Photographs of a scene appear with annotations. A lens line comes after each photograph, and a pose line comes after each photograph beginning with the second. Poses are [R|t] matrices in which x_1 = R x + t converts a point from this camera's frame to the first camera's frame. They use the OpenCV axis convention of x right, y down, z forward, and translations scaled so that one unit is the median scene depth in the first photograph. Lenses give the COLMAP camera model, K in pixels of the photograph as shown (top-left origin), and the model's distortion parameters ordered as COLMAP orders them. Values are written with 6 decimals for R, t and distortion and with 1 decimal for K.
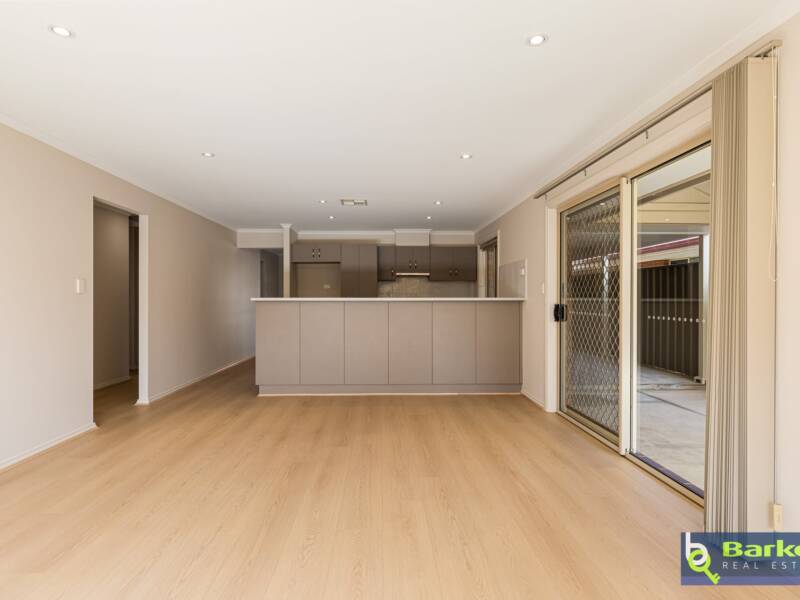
lens RADIAL K [[431.0, 0, 400.0], [0, 431.0, 300.0], [0, 0, 1]] dist [-0.018224, -0.000930]
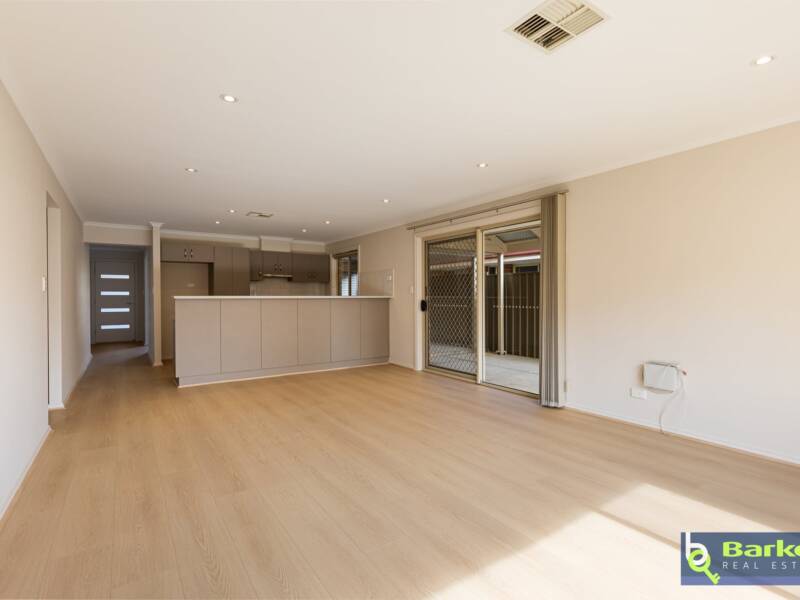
lens RADIAL K [[396.7, 0, 400.0], [0, 396.7, 300.0], [0, 0, 1]] dist [0.002149, -0.000077]
pose [[0.843942, -0.004790, 0.536413, -0.322509], [0.001415, 0.999977, 0.006703, -0.000686], [-0.536433, -0.004898, 0.843929, -0.108884]]
